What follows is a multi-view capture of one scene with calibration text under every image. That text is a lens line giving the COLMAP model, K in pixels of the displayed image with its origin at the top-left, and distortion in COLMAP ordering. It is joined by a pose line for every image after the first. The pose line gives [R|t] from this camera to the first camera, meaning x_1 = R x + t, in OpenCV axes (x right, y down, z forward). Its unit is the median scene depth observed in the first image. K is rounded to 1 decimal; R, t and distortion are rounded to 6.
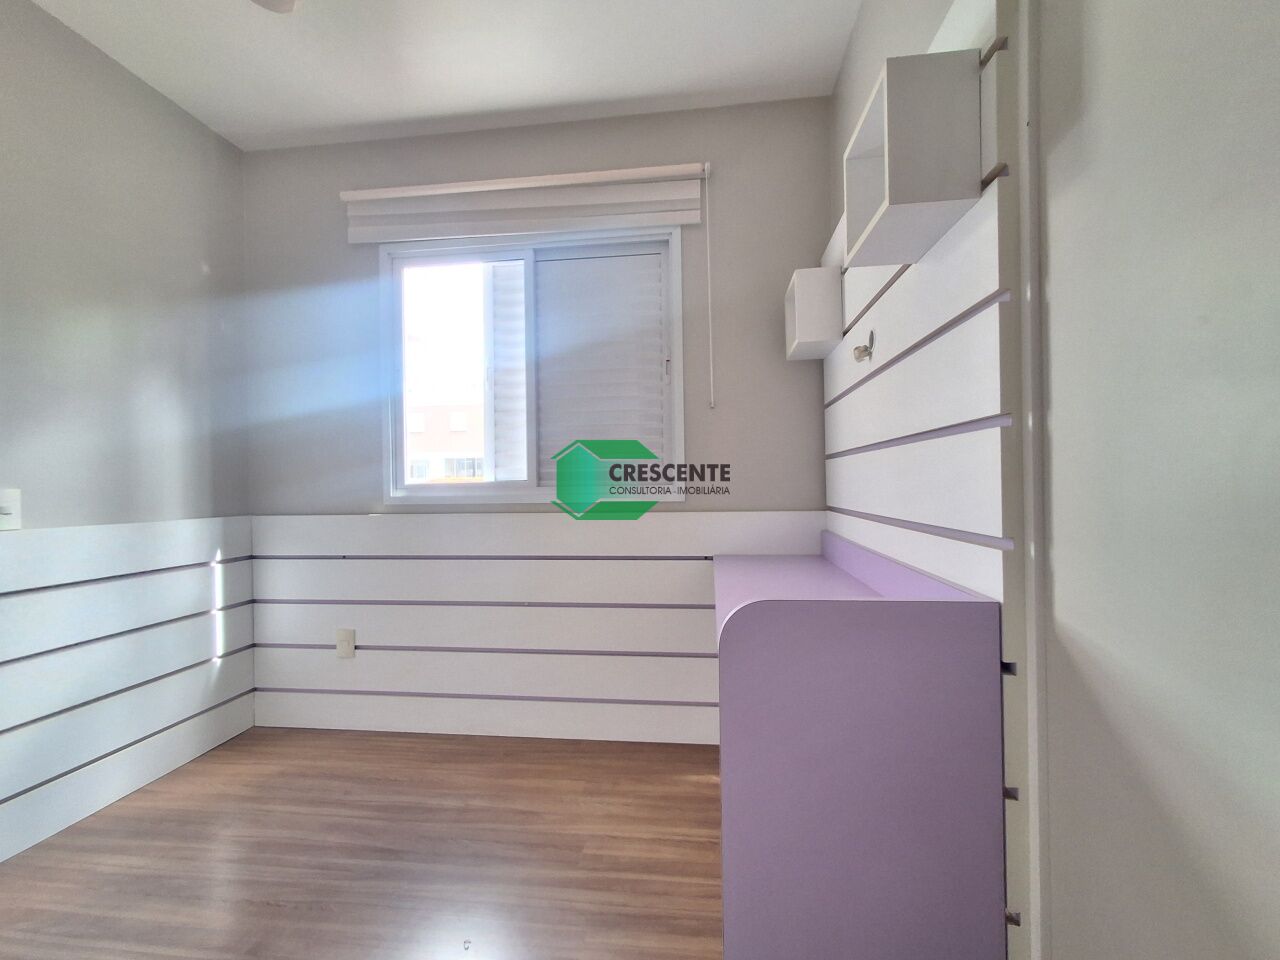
lens RADIAL K [[584.2, 0, 640.1], [0, 584.2, 488.0], [0, 0, 1]] dist [-0.007789, 0.006354]
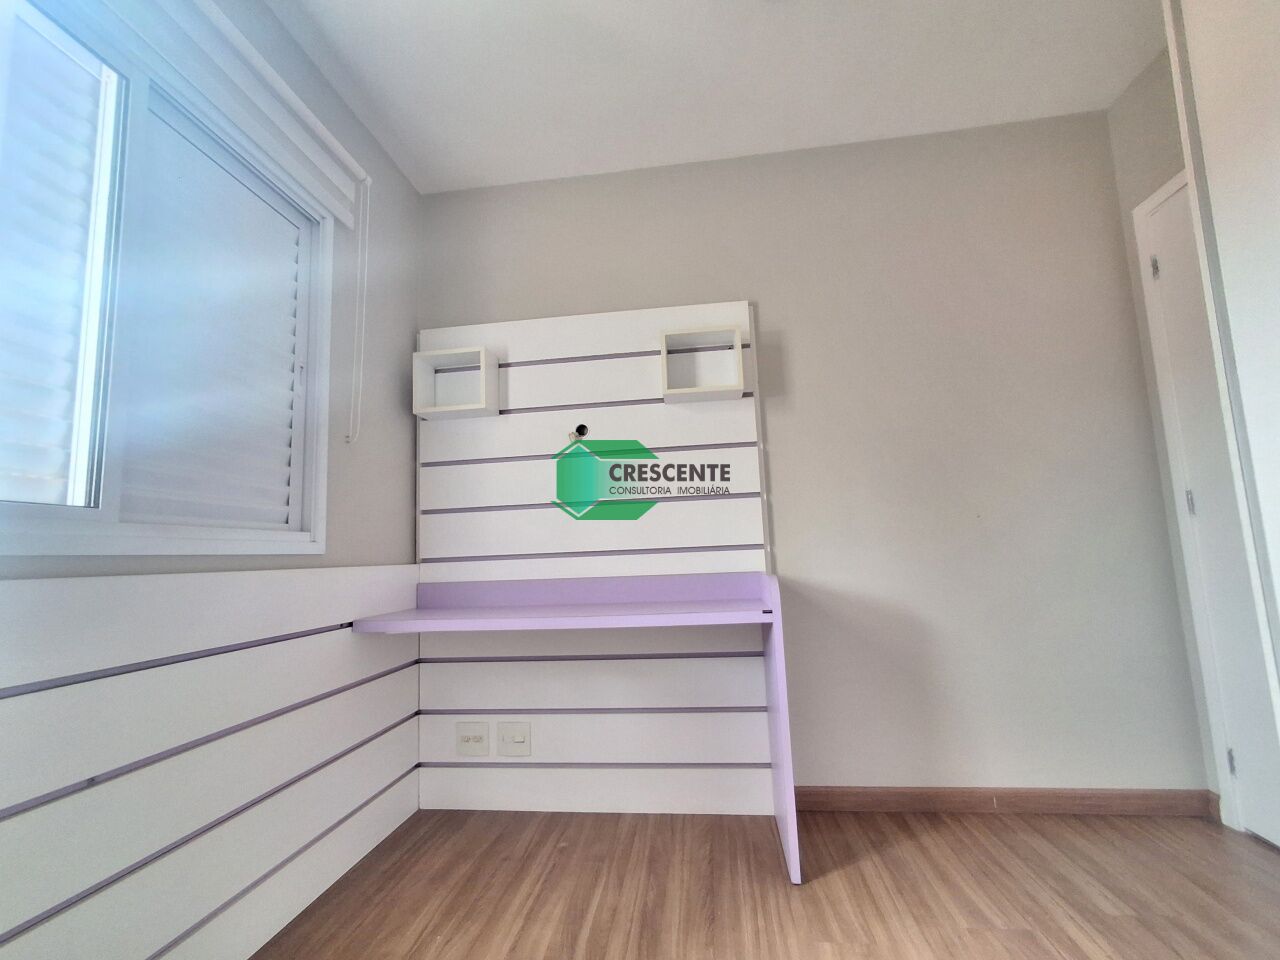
lens RADIAL K [[584.2, 0, 643.1], [0, 584.2, 482.1], [0, 0, 1]] dist [-0.007789, 0.006354]
pose [[-0.006350, 0.136977, 0.990554, -0.717711], [0.045806, 0.989574, -0.136547, 0.055243], [-0.998930, 0.044506, -0.012559, 0.608717]]
